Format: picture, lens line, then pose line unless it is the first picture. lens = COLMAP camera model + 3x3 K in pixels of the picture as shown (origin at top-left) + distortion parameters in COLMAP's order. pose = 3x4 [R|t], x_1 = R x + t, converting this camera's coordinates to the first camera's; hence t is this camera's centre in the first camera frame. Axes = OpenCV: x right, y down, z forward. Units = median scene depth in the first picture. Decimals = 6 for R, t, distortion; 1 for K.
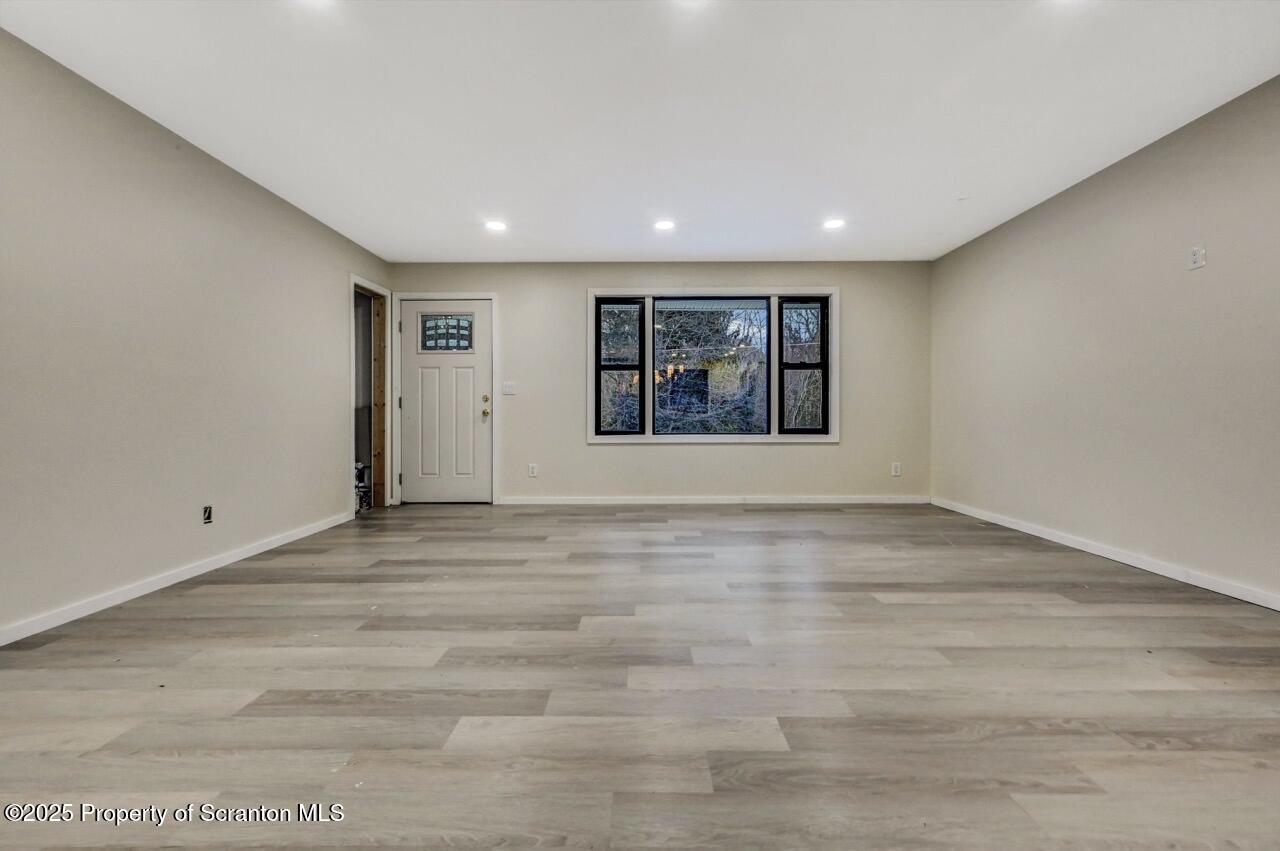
lens RADIAL K [[517.8, 0, 637.2], [0, 517.8, 409.5], [0, 0, 1]] dist [0.000522, 0.001256]
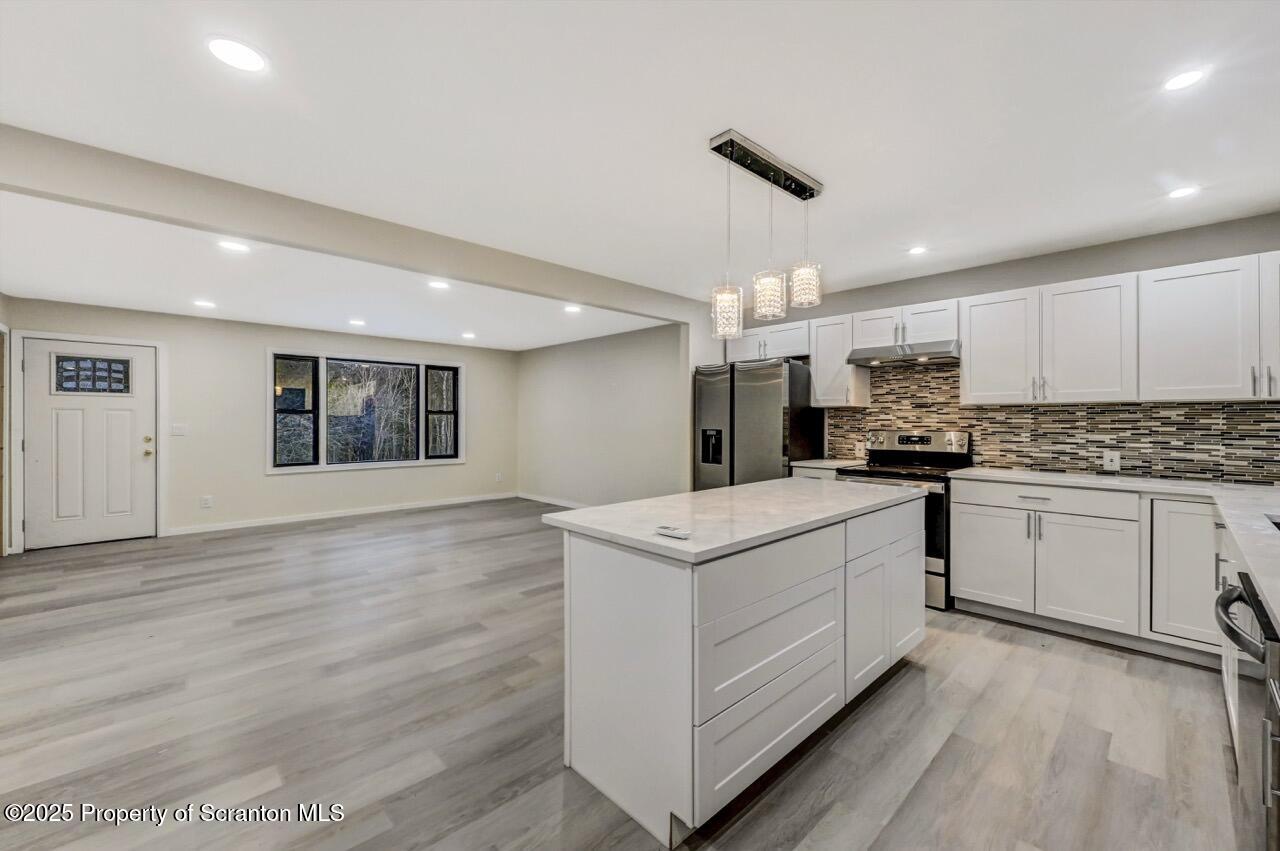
lens RADIAL K [[517.8, 0, 653.8], [0, 517.8, 420.9], [0, 0, 1]] dist [0.000522, 0.001256]
pose [[0.700345, 0.005925, 0.713780, -0.327905], [-0.016542, 0.999832, 0.007931, -0.085773], [-0.713613, -0.017362, 0.700325, -0.497709]]
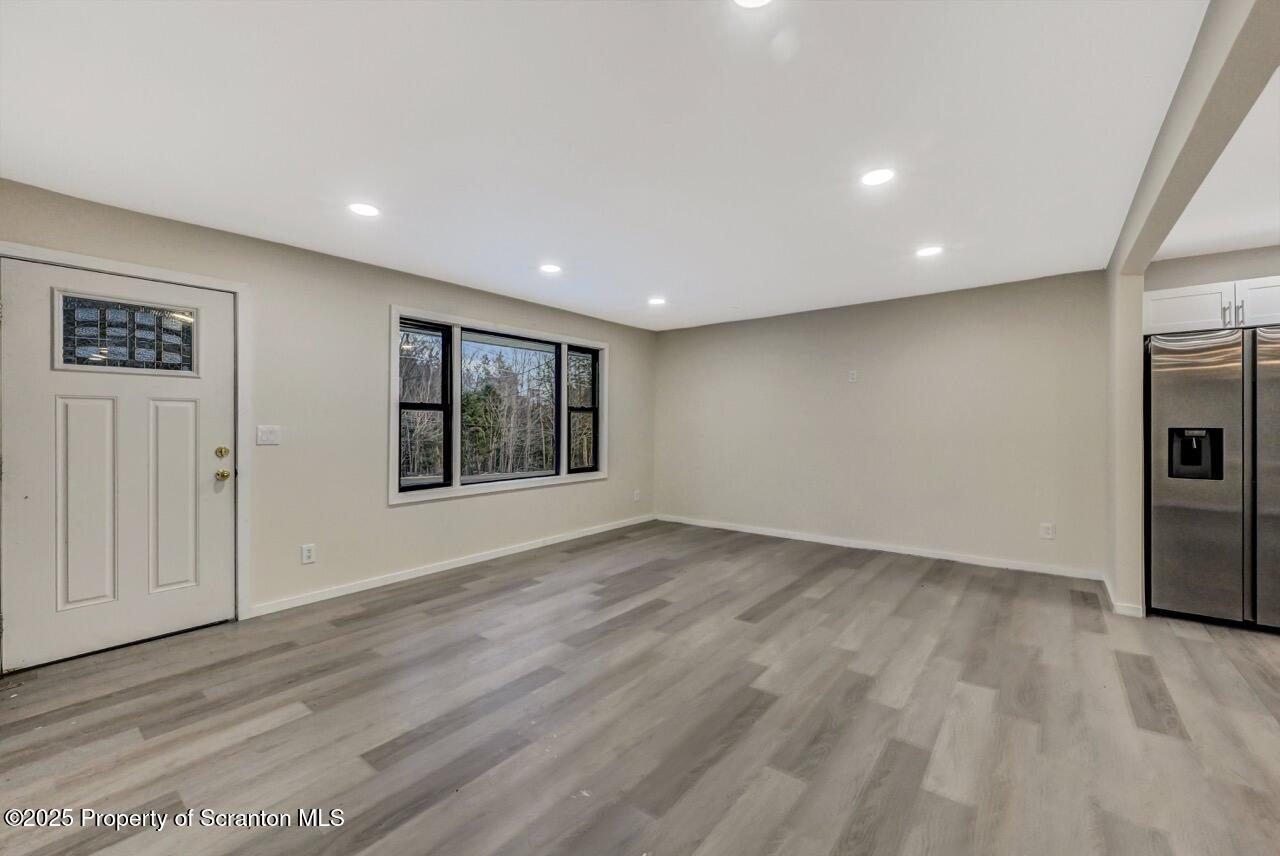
lens RADIAL K [[510.4, 0, 654.8], [0, 510.4, 422.2], [0, 0, 1]] dist [-0.002691, 0.000571]
pose [[0.605894, 0.006761, 0.795517, -0.466127], [-0.011893, 0.999929, 0.000560, -0.063838], [-0.795457, -0.009800, 0.605931, 0.226566]]
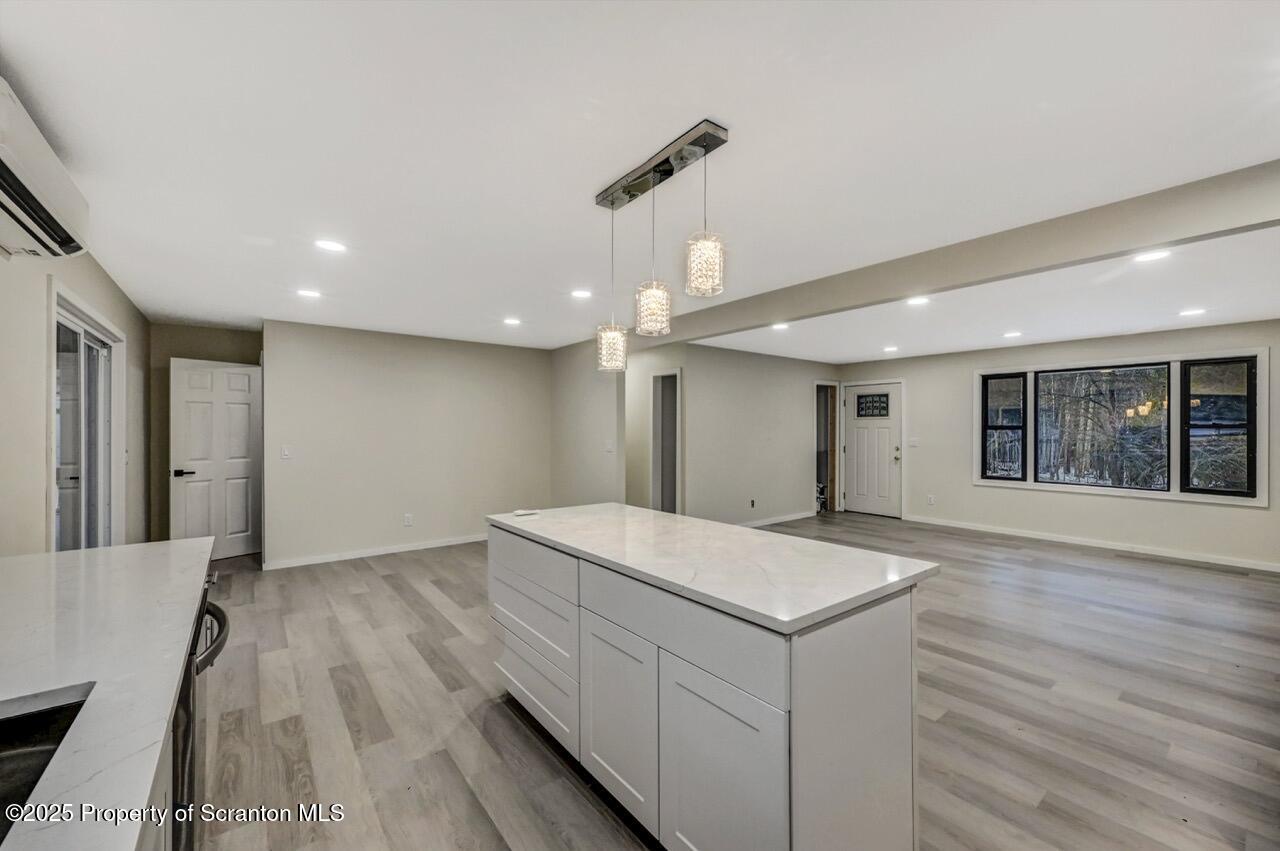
lens RADIAL K [[517.8, 0, 647.5], [0, 517.8, 434.7], [0, 0, 1]] dist [0.000522, 0.001256]
pose [[0.632566, 0.015818, -0.774345, 0.415606], [0.006234, 0.999655, 0.025514, -0.105656], [0.774481, -0.020967, 0.632249, -0.516032]]
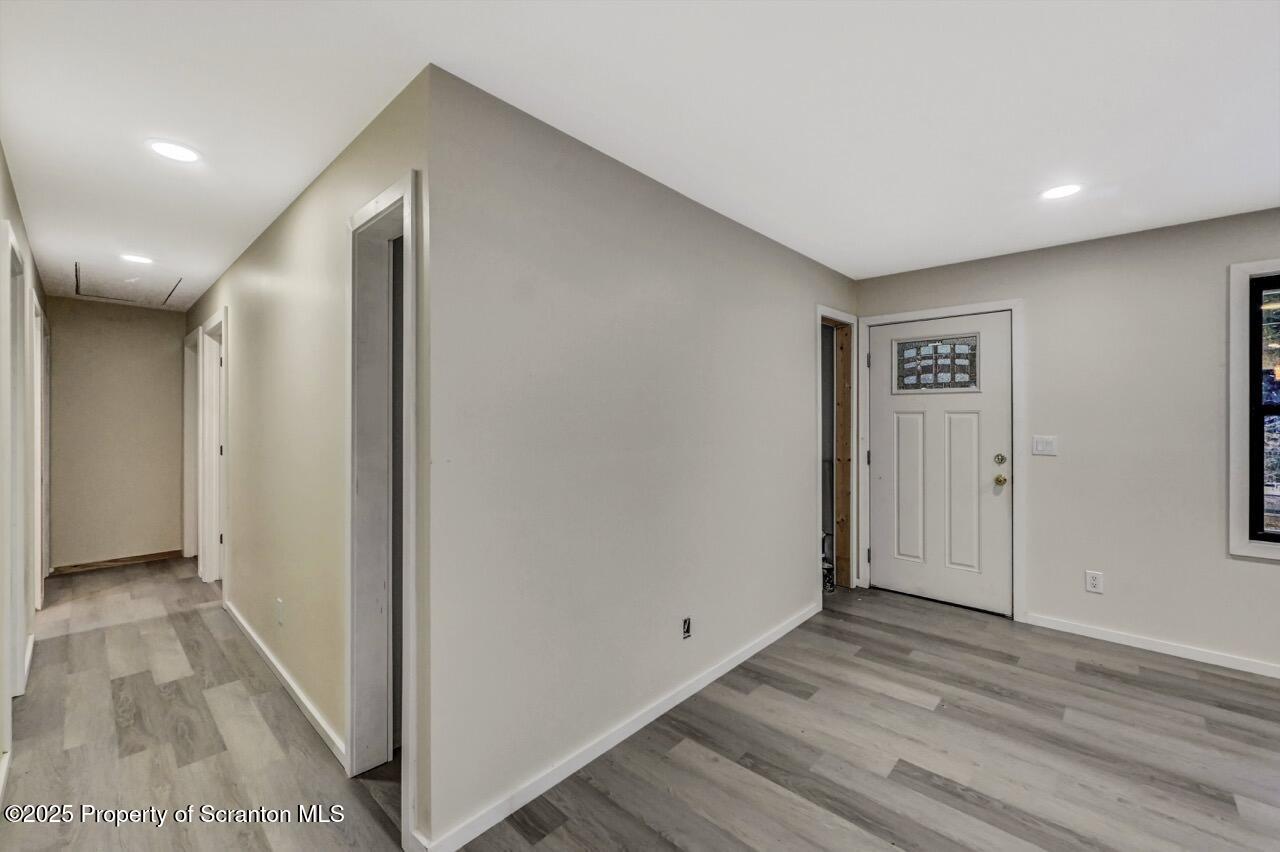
lens RADIAL K [[517.8, 0, 640.5], [0, 517.8, 414.3], [0, 0, 1]] dist [0.000522, 0.001256]
pose [[0.736827, 0.003876, -0.676070, -0.183861], [0.004081, 0.999940, 0.010180, -0.088516], [0.676069, -0.010260, 0.736767, 0.193290]]
